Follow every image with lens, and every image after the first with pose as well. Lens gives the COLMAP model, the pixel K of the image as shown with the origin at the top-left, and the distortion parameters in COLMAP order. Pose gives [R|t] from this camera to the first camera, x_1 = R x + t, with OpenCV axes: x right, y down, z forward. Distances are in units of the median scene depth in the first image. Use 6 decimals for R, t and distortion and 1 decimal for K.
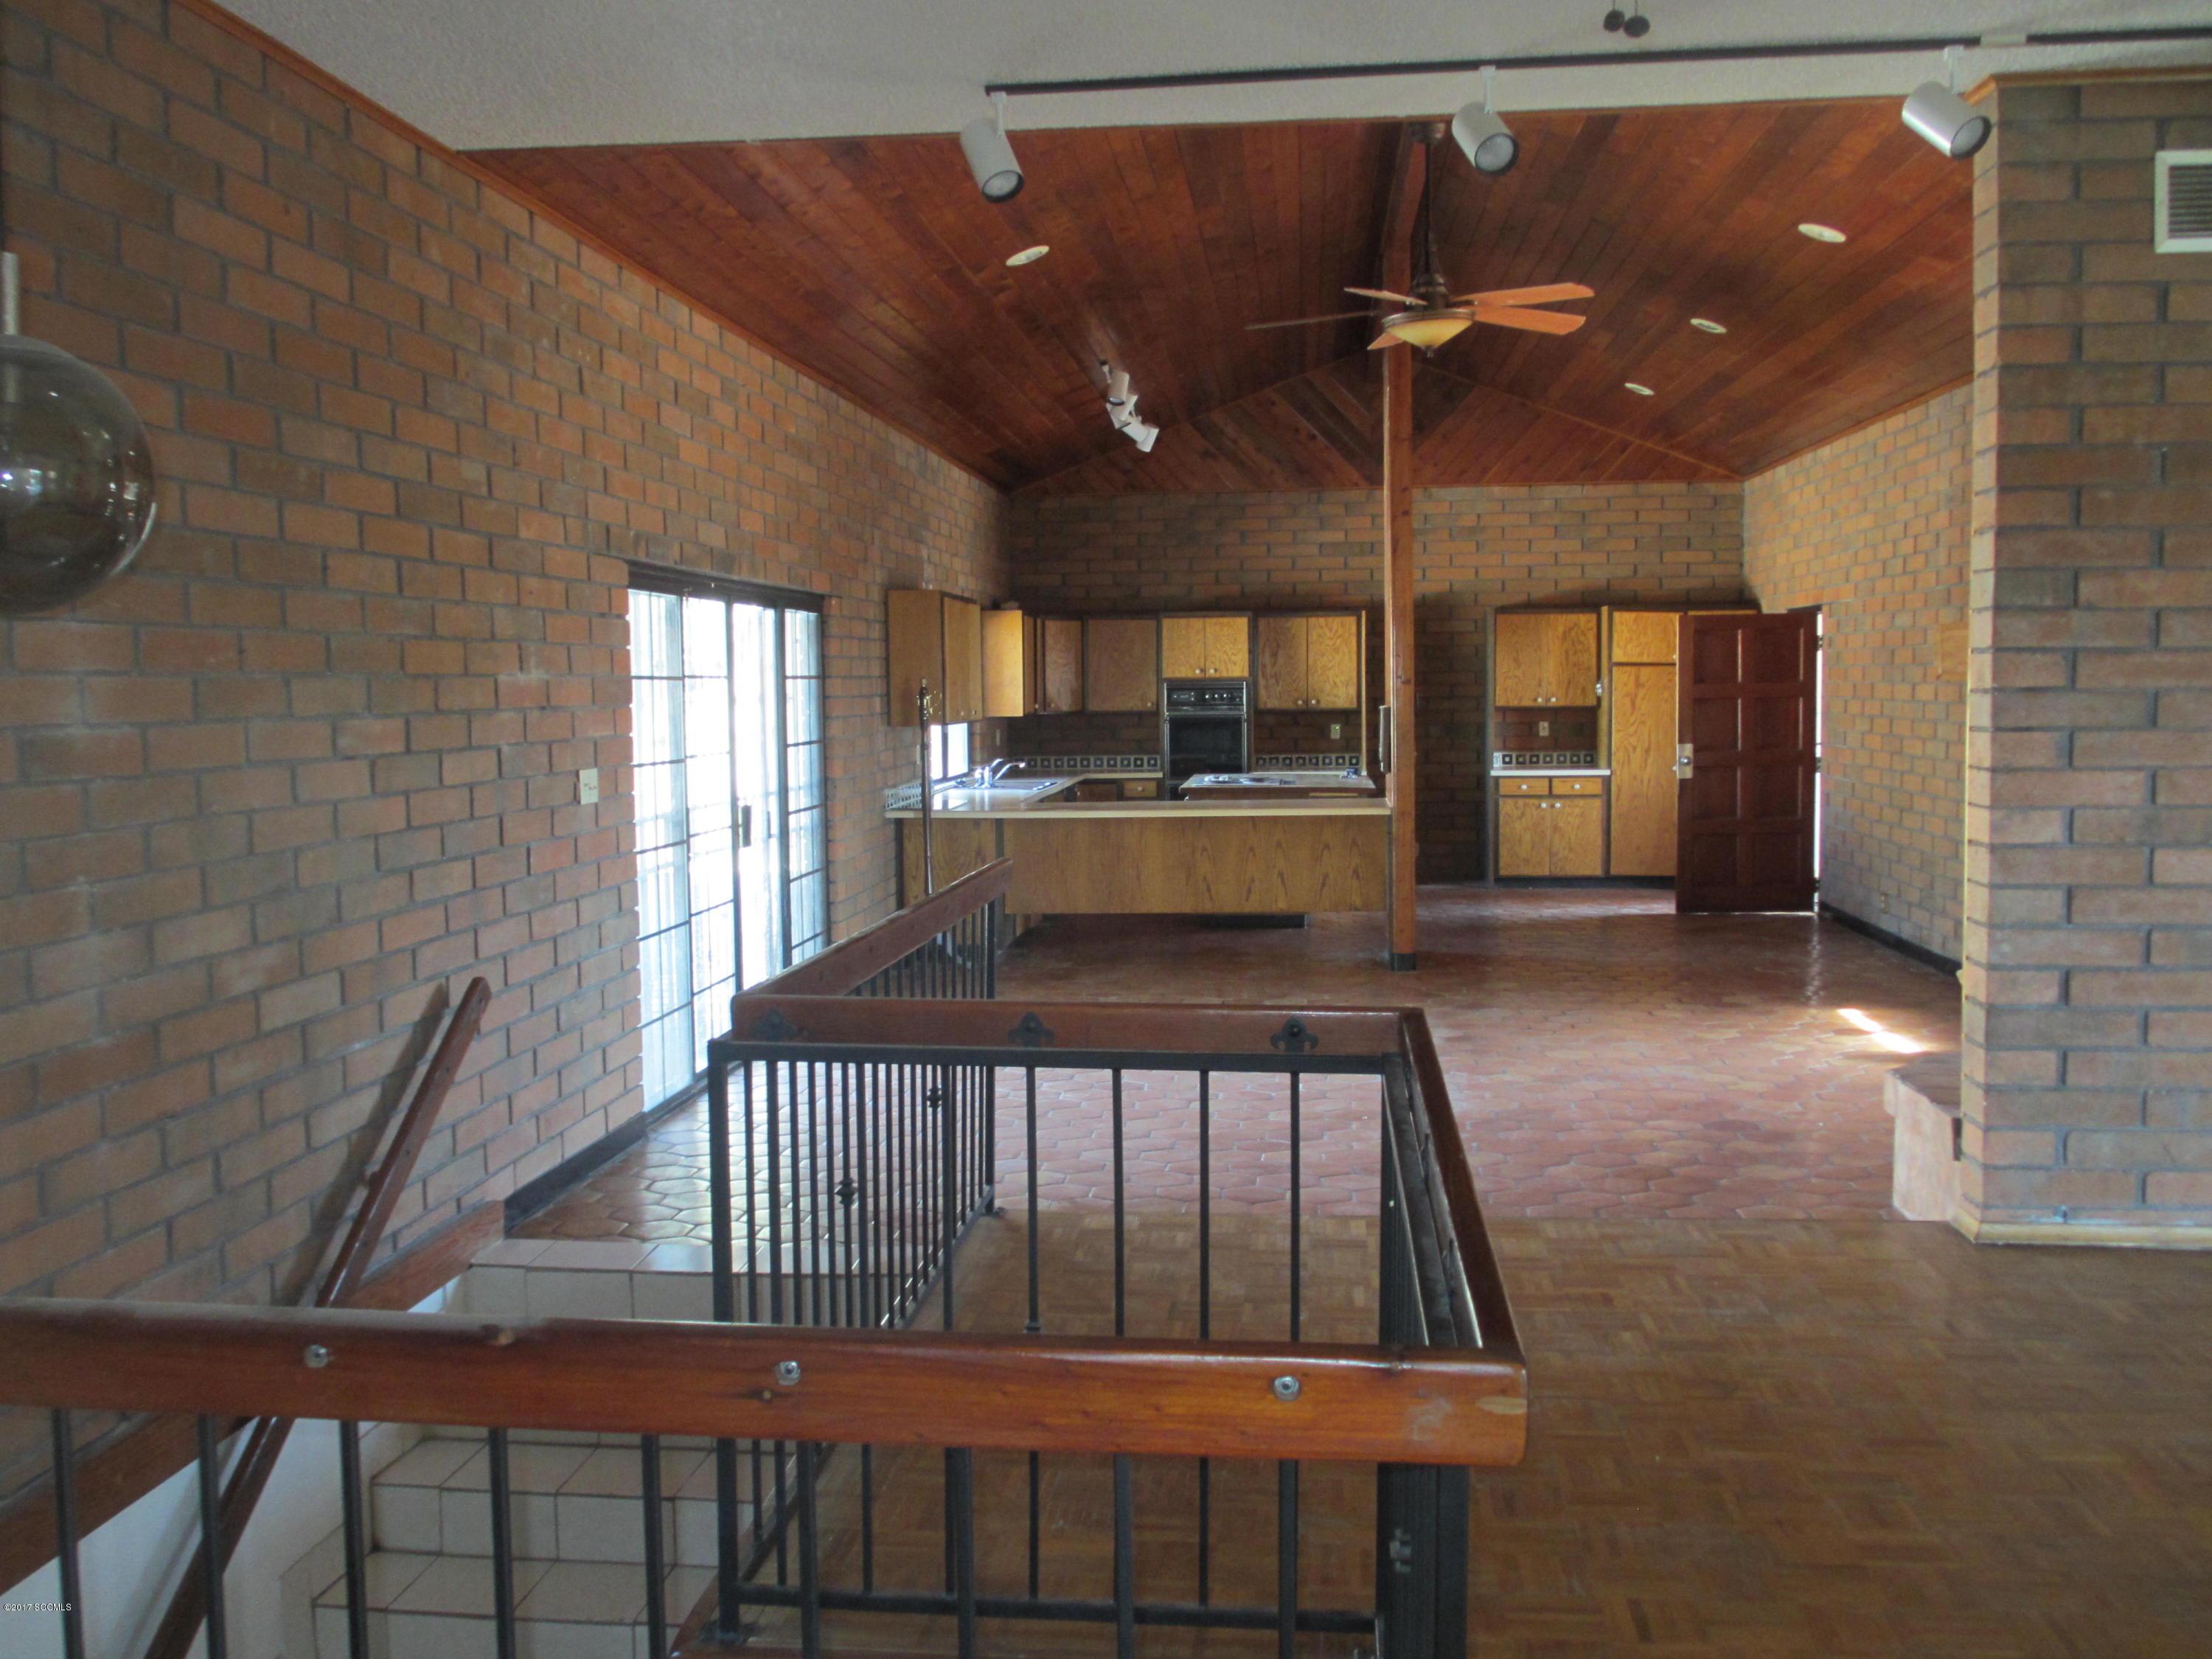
lens RADIAL K [[2074.7, 0, 1106.0], [0, 2074.7, 829.5], [0, 0, 1]] dist [-0.000059, 0.003707]
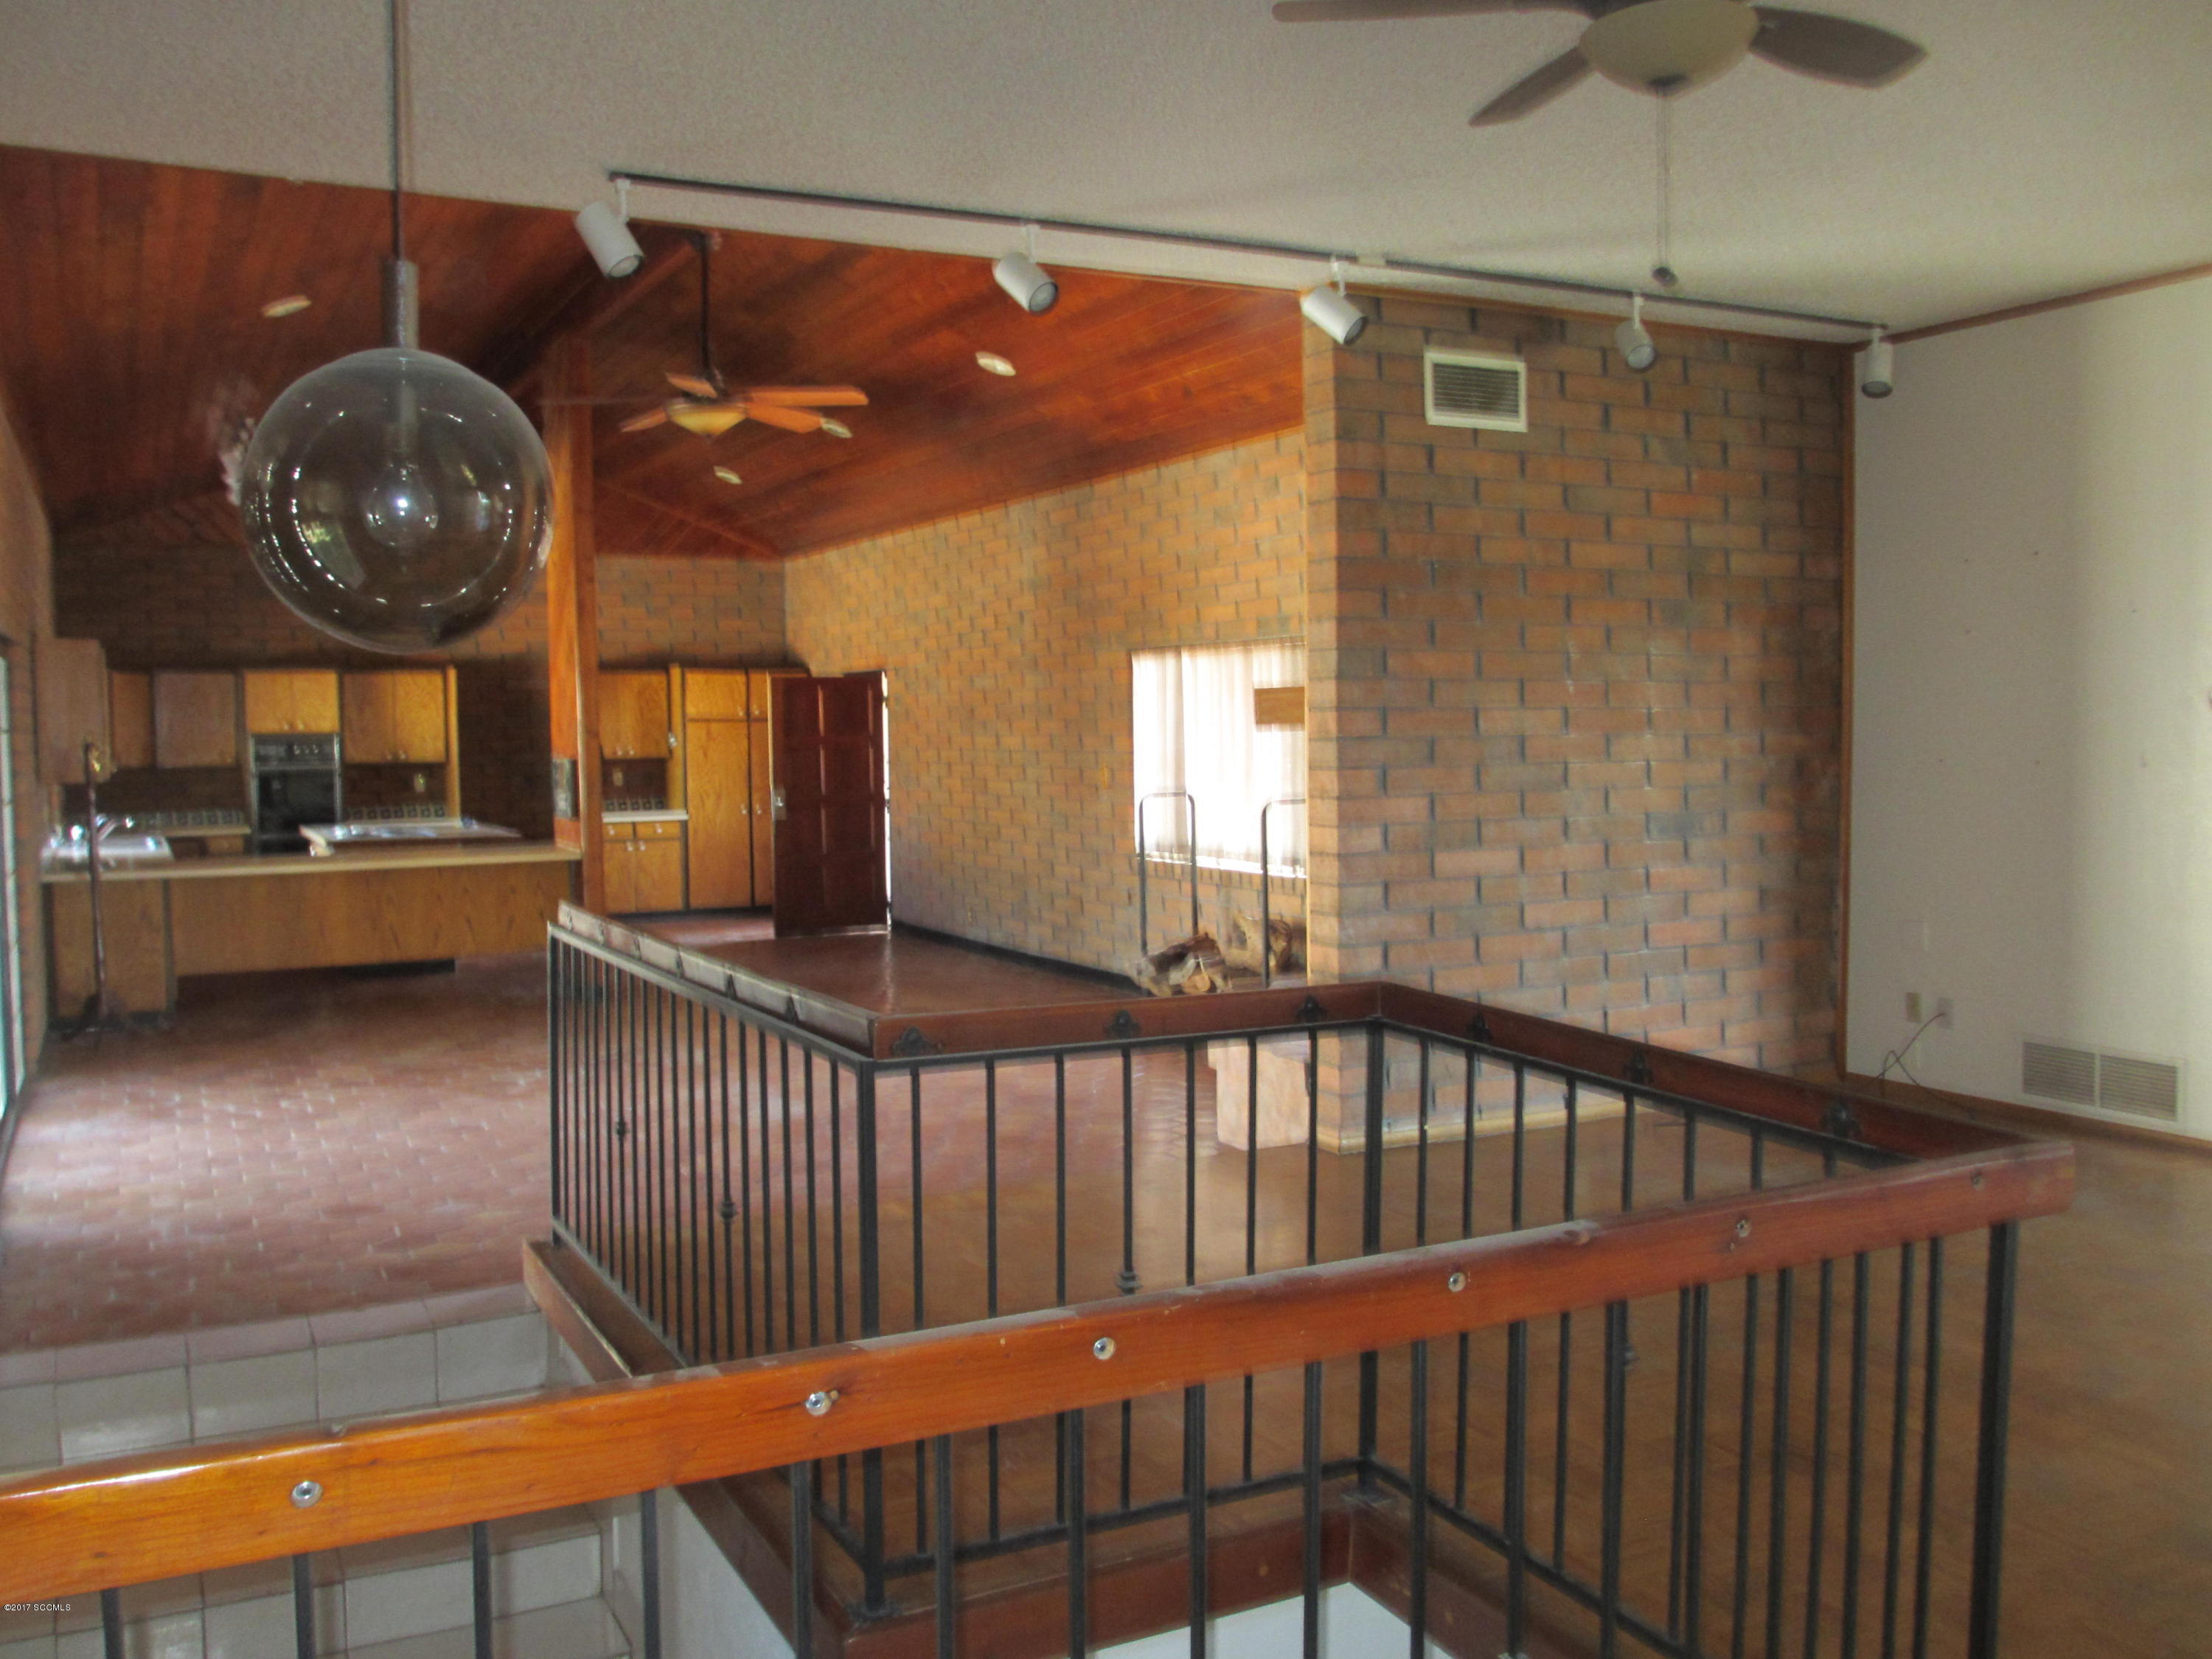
lens RADIAL K [[1905.9, 0, 1112.0], [0, 1905.9, 863.8], [0, 0, 1]] dist [-0.025241, 0.002784]
pose [[0.835340, -0.039717, 0.548297, -0.168069], [0.042002, 0.999082, 0.008379, -0.000828], [-0.548126, 0.016030, 0.836242, 0.022920]]
